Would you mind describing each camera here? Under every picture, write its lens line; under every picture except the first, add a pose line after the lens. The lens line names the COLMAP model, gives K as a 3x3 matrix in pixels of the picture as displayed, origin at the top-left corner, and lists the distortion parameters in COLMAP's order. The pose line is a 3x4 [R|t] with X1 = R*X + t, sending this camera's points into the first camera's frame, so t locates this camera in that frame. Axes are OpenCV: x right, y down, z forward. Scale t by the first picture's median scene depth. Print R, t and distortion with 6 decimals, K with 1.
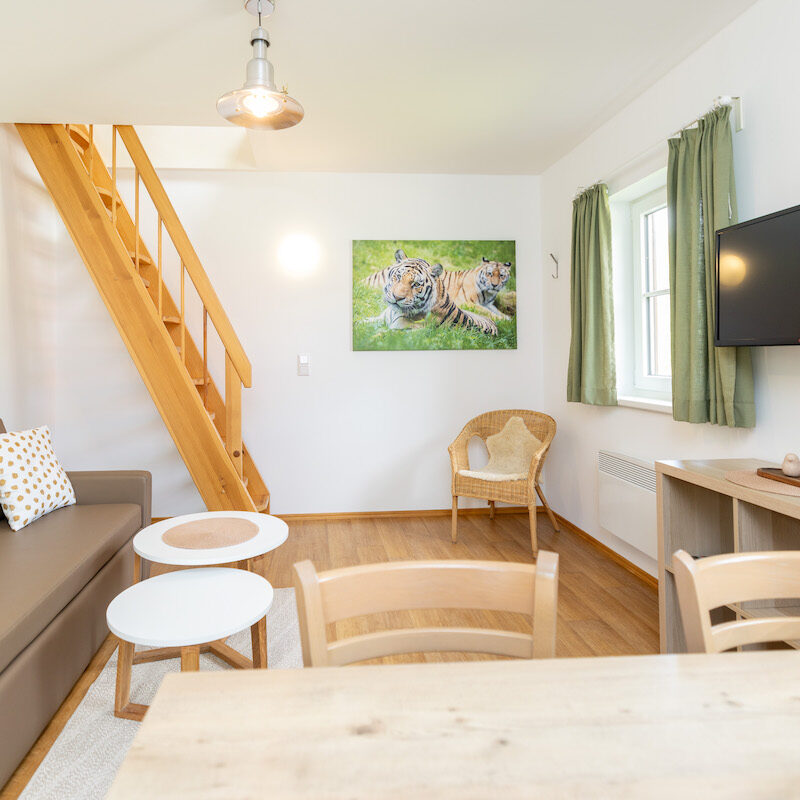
lens RADIAL K [[535.1, 0, 399.9], [0, 535.1, 344.3], [0, 0, 1]] dist [-0.002056, -0.000125]
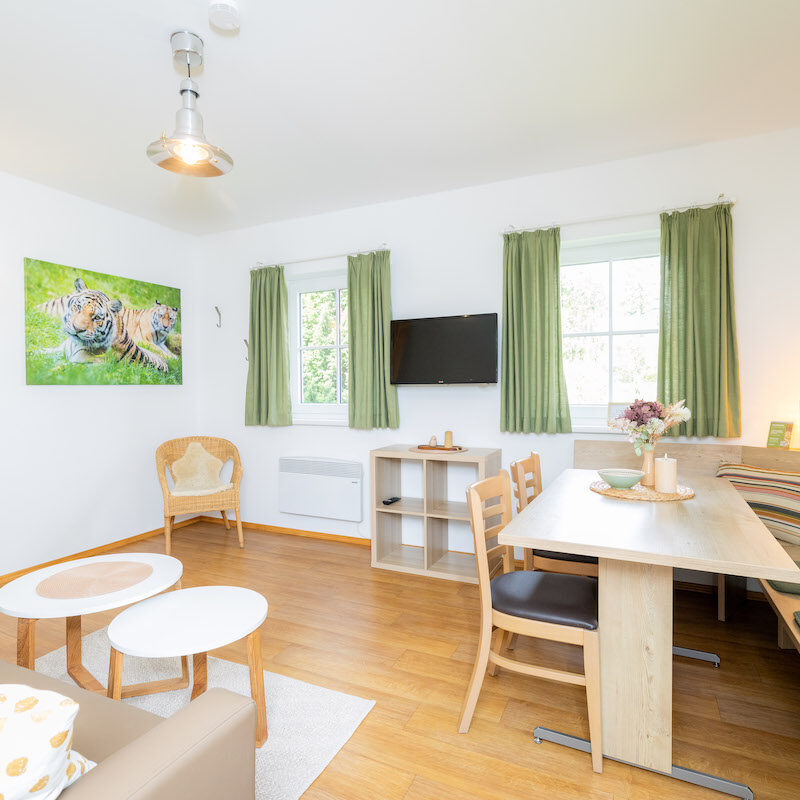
lens RADIAL K [[516.5, 0, 400.0], [0, 516.5, 400.0], [0, 0, 1]] dist [0.000500, 0.000695]
pose [[0.490978, -0.015815, 0.871029, -0.521297], [-0.014157, 0.999558, 0.026128, 0.005980], [-0.871057, -0.025160, 0.490537, 0.051570]]
